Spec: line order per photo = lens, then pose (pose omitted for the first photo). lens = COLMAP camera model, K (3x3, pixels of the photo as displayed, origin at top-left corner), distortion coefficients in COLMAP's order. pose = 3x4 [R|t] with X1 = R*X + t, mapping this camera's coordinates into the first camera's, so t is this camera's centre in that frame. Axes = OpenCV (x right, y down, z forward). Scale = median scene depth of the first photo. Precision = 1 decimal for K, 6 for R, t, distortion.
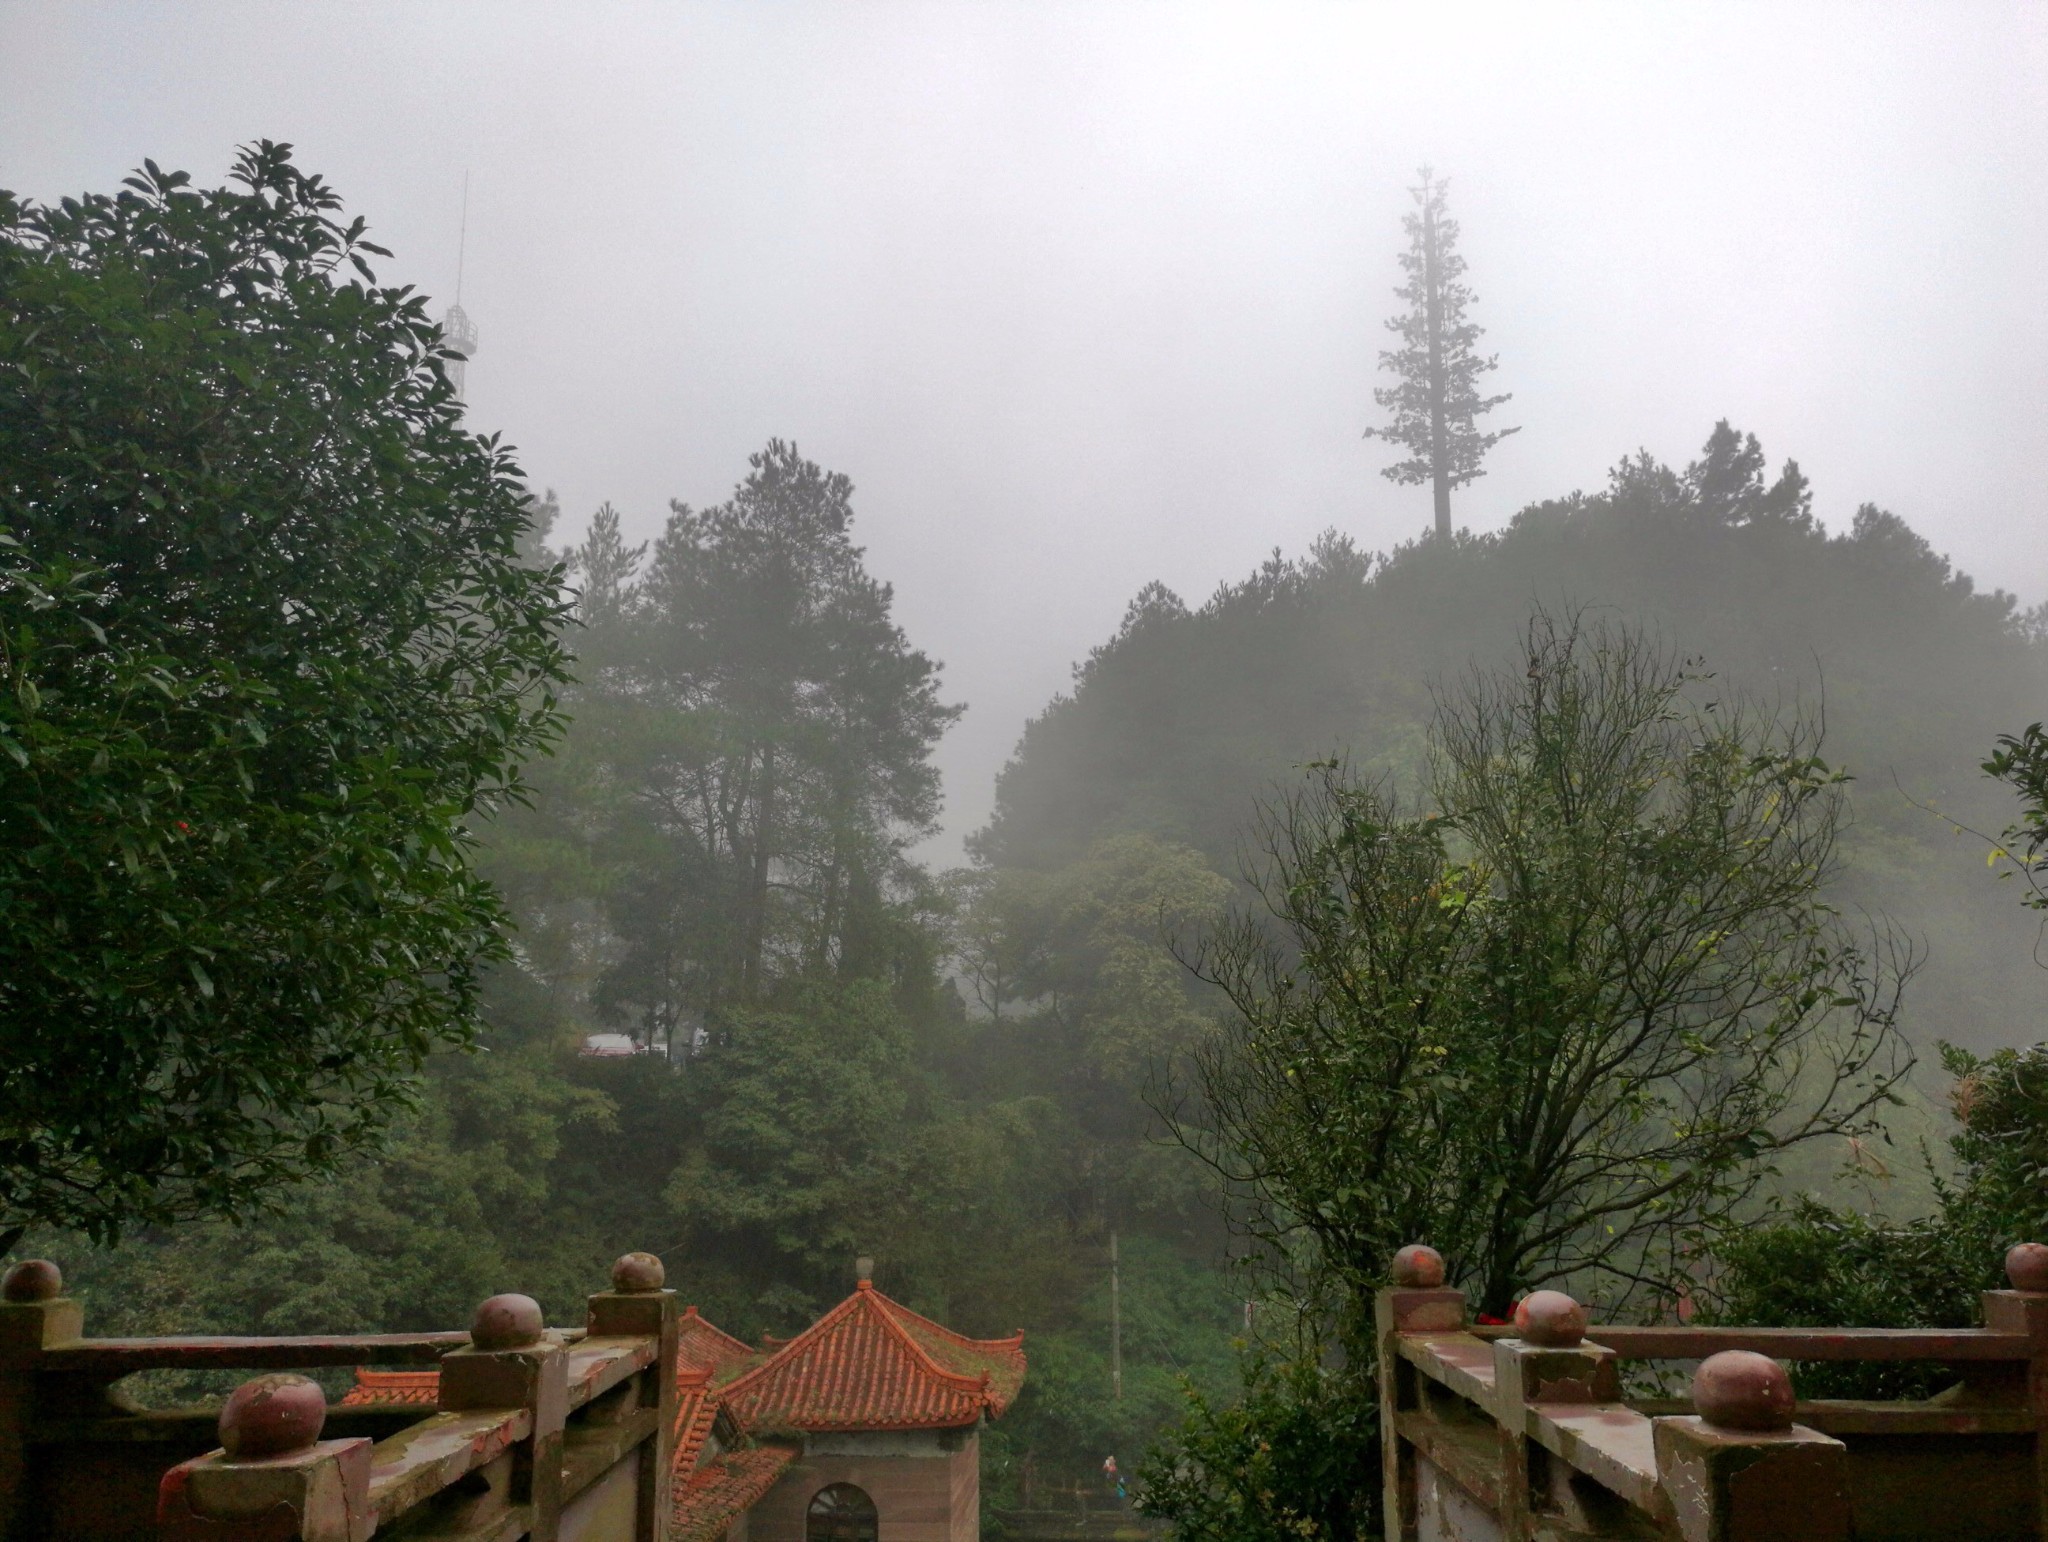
lens RADIAL K [[1590.7, 0, 1024.0], [0, 1590.7, 771.0], [0, 0, 1]] dist [-0.010562, -0.007334]
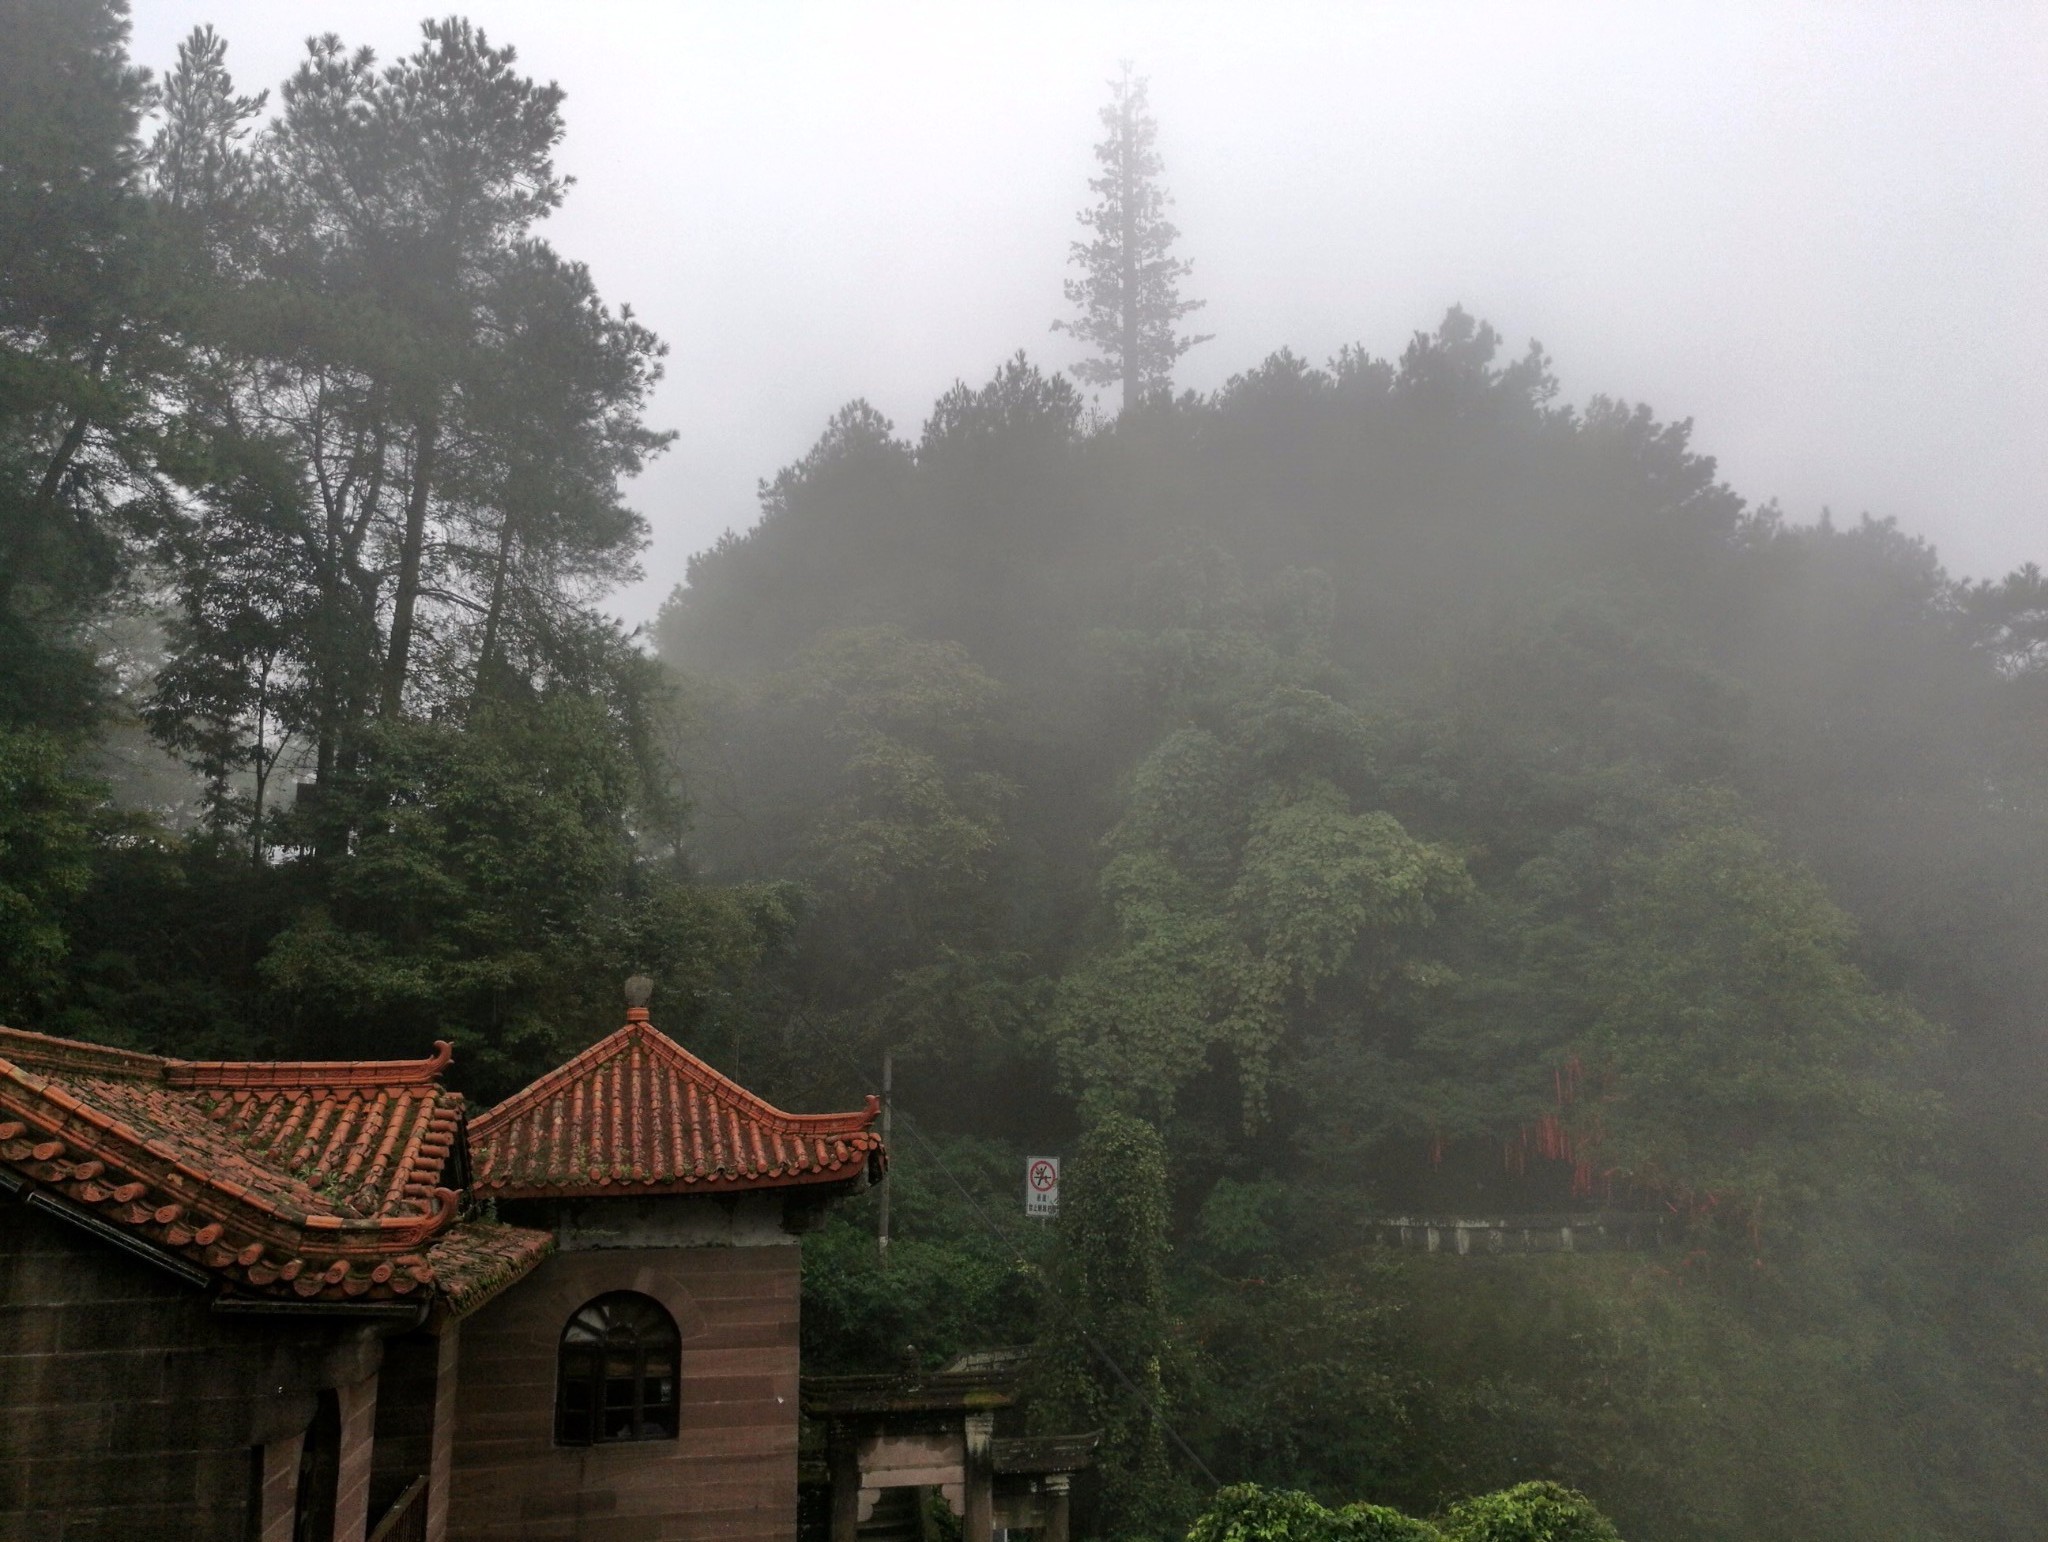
lens RADIAL K [[1620.6, 0, 1024.0], [0, 1620.6, 771.0], [0, 0, 1]] dist [-0.040821, 0.095780]
pose [[0.960146, 0.059531, 0.273084, -0.093649], [-0.053638, 0.998139, -0.029005, 0.161842], [-0.274303, 0.013201, 0.961553, 0.220144]]
